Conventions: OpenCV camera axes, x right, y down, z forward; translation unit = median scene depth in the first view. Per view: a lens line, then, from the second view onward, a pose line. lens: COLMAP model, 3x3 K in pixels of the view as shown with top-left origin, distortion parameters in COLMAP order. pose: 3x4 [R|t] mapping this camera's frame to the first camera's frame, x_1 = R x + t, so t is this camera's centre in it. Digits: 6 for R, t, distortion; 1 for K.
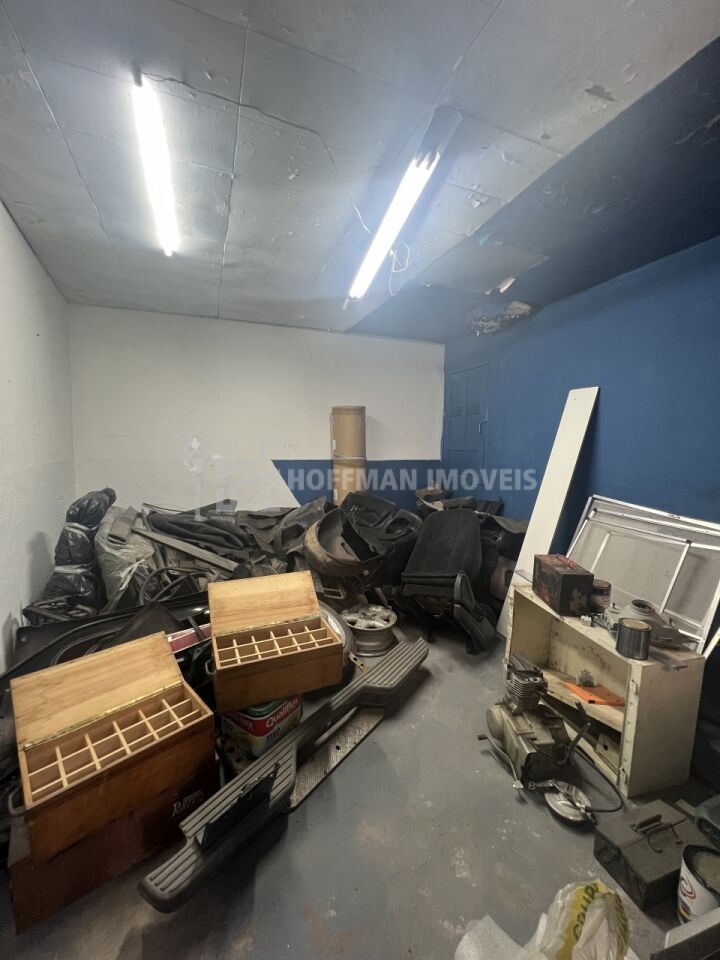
lens RADIAL K [[376.0, 0, 360.0], [0, 376.0, 480.0], [0, 0, 1]] dist [0.001674, 0.000156]
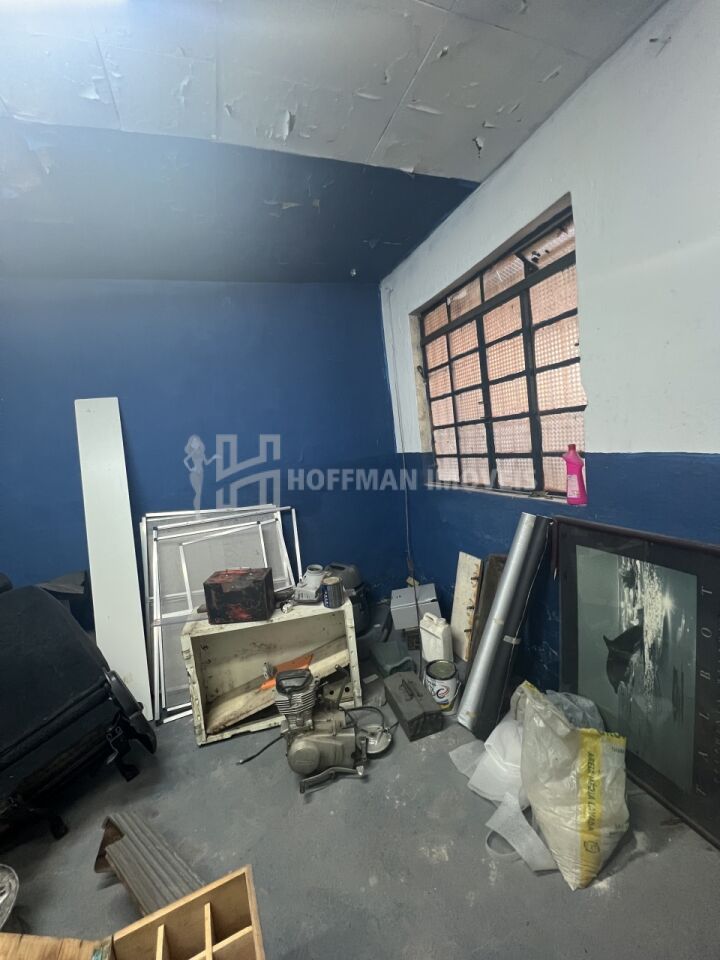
lens RADIAL K [[376.0, 0, 360.0], [0, 376.0, 480.0], [0, 0, 1]] dist [0.001674, 0.000156]
pose [[0.032703, -0.151612, 0.987899, -0.405112], [0.214080, 0.966550, 0.141248, -0.092548], [-0.976269, 0.206870, 0.064066, 0.639719]]
